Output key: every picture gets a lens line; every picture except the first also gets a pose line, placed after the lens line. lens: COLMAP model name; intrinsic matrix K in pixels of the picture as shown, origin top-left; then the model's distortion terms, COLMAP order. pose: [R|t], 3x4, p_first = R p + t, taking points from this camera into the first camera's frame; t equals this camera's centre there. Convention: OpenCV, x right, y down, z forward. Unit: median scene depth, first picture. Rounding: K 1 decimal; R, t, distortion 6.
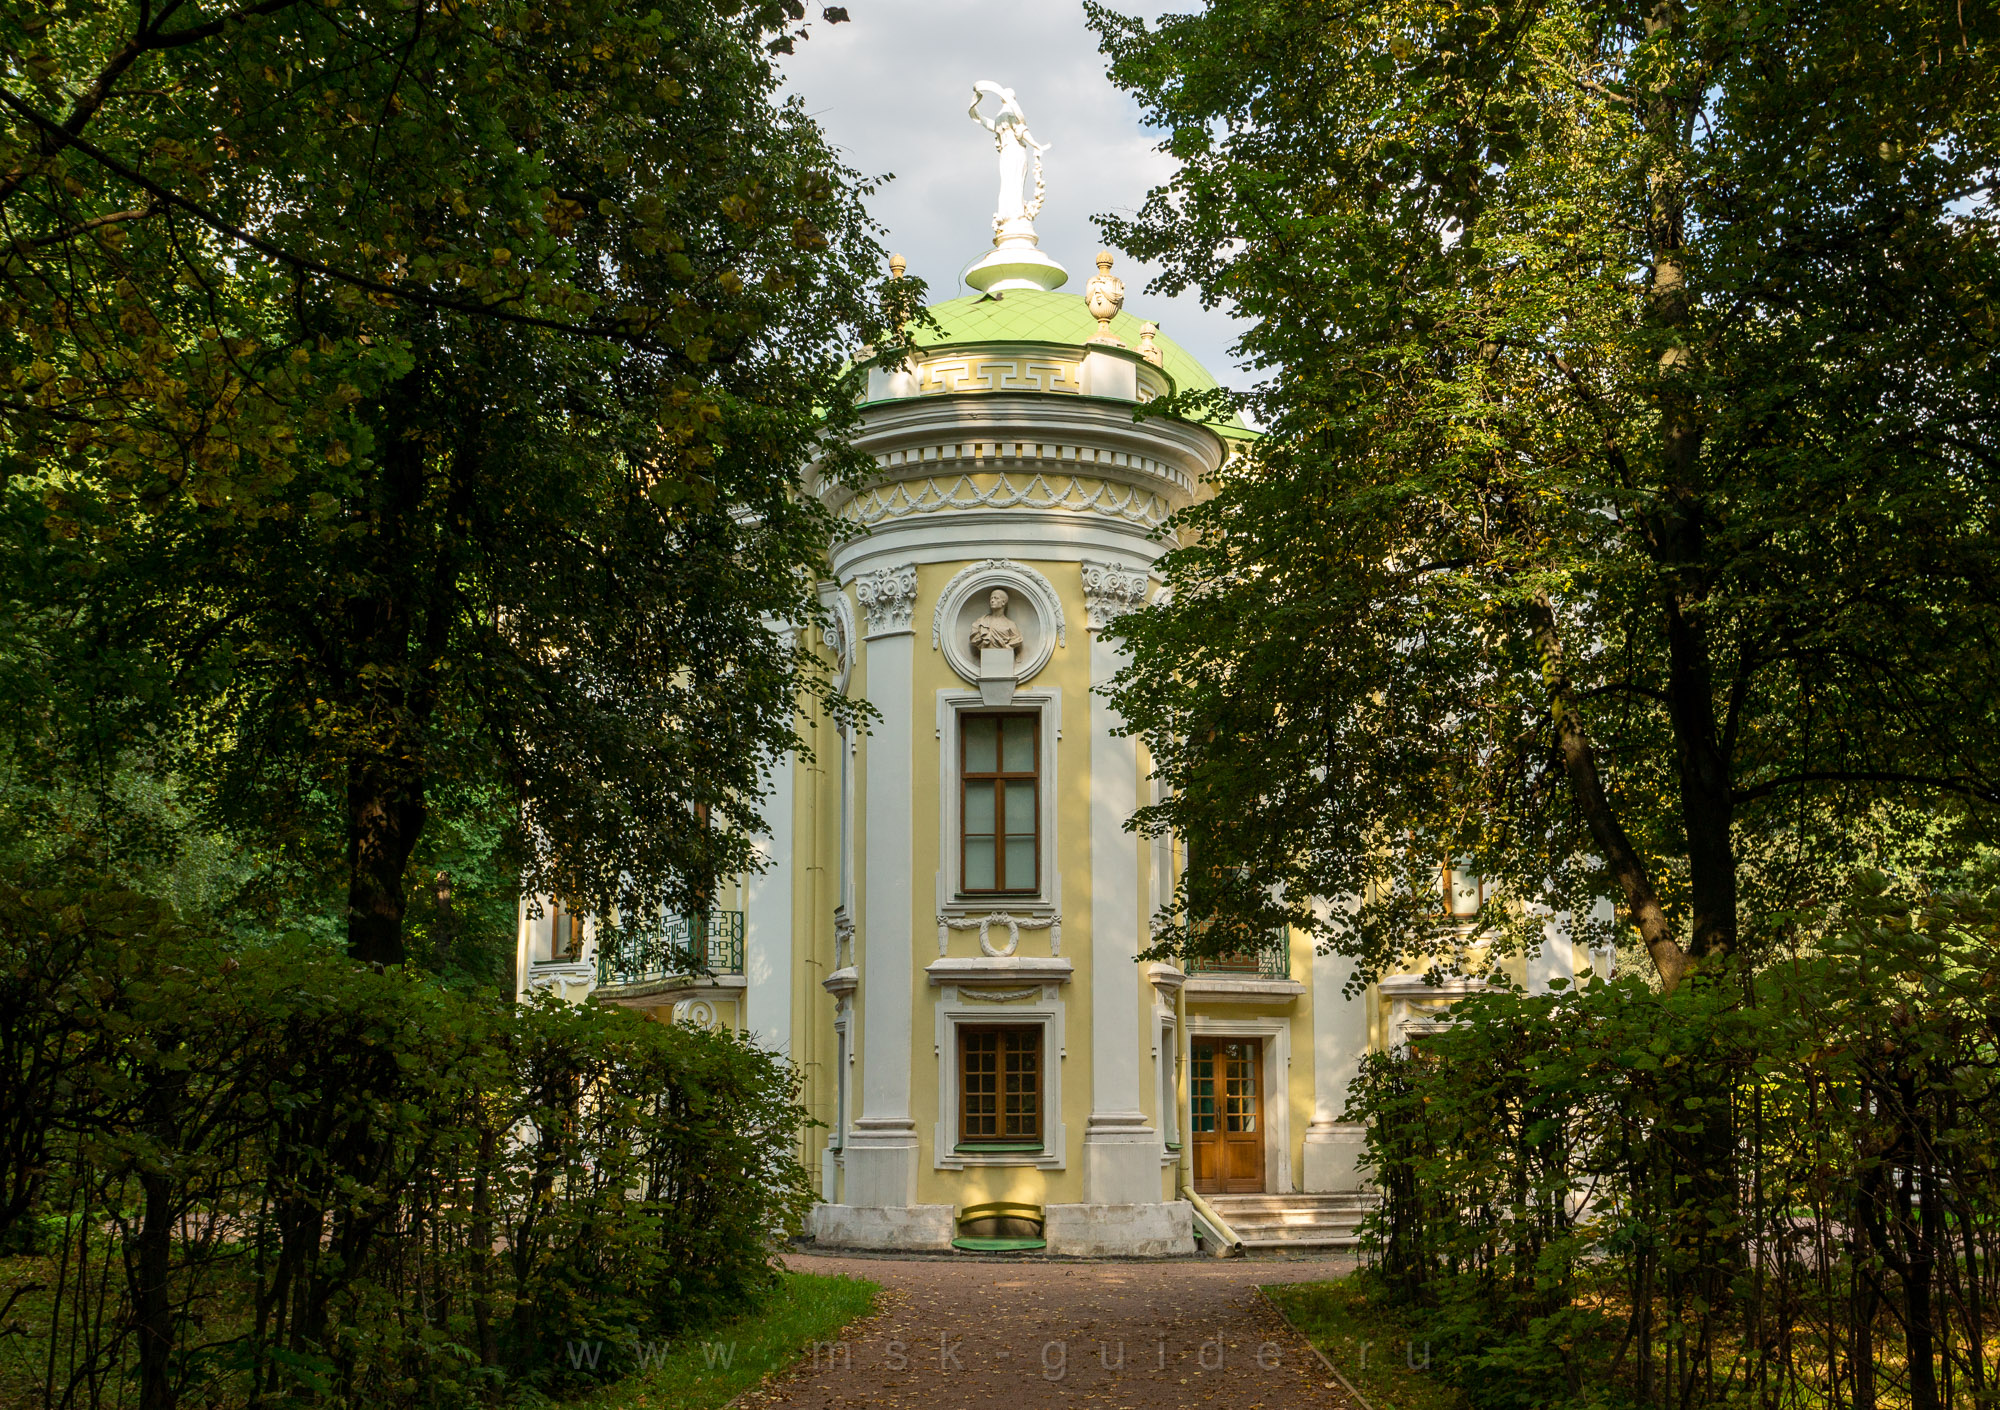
lens RADIAL K [[2356.0, 0, 997.7], [0, 2356.0, 705.1], [0, 0, 1]] dist [0.002818, 0.000000]
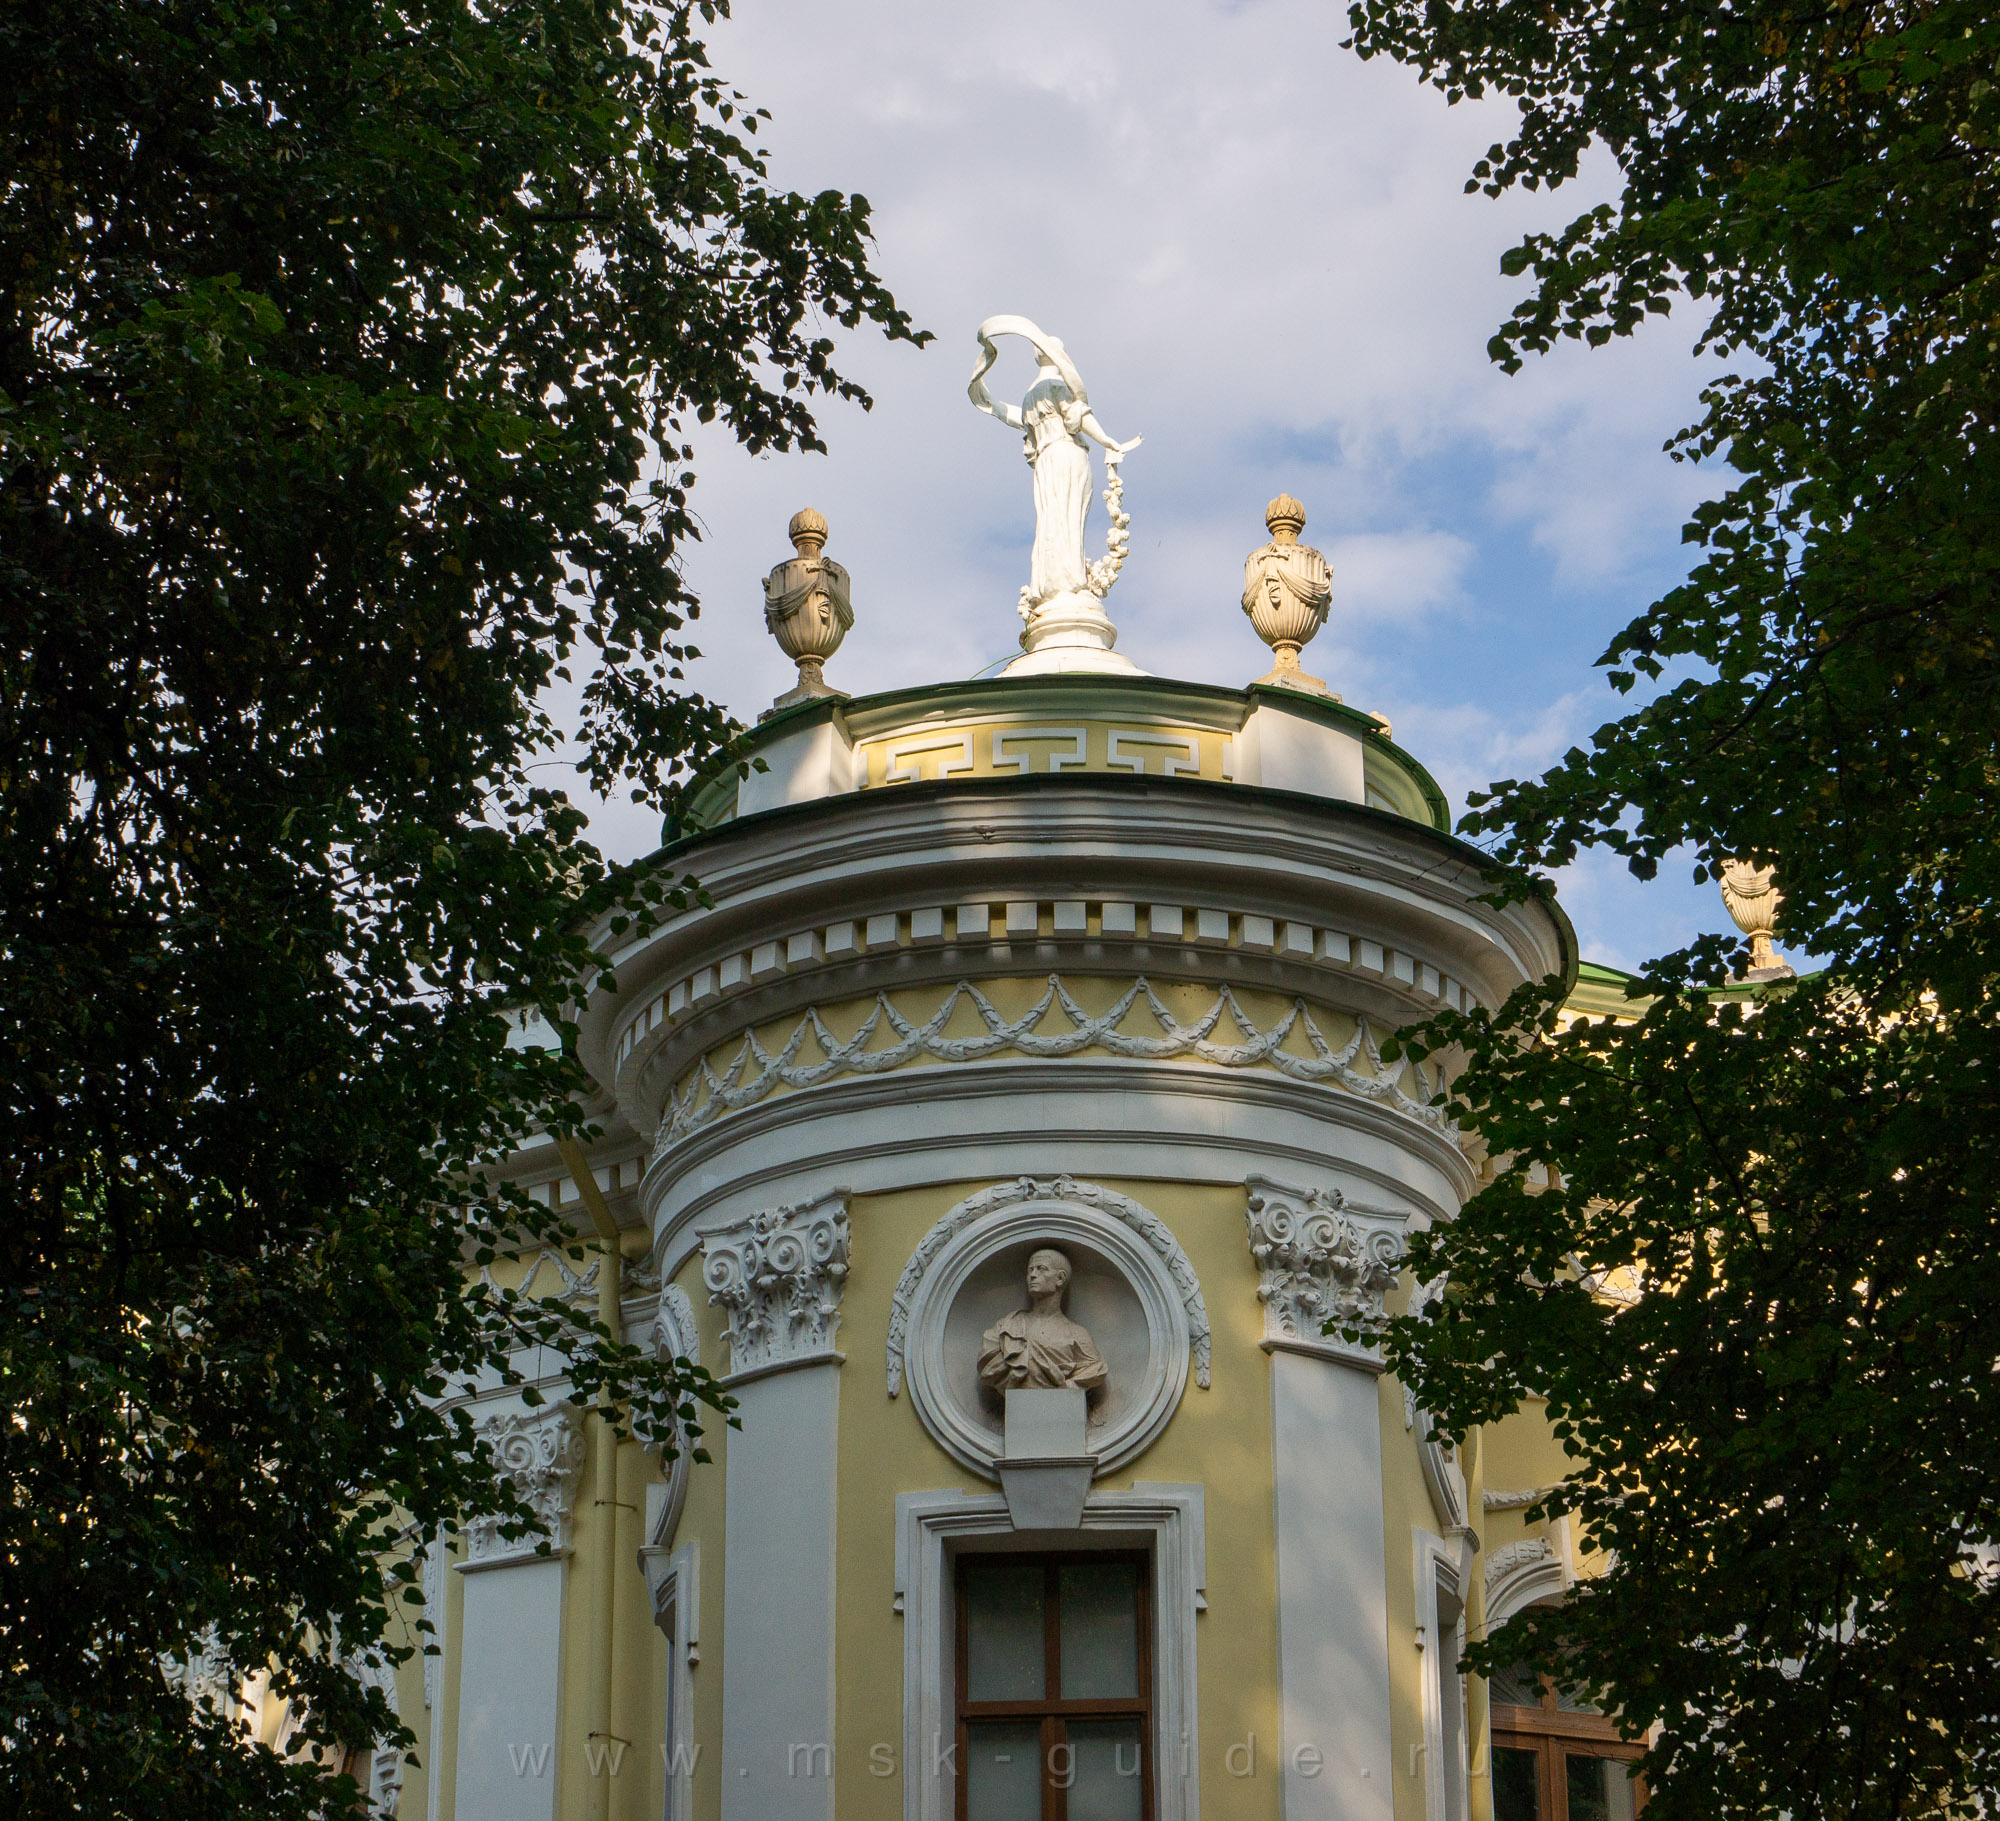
lens RADIAL K [[4127.9, 0, 1002.7], [0, 4127.9, 911.0], [0, 0, 1]] dist [0.026177, 0.000000]
pose [[0.999992, -0.003658, -0.001713, -0.005924], [0.003202, 0.976415, -0.215880, 0.048805], [0.002462, 0.215873, 0.976418, 0.282883]]
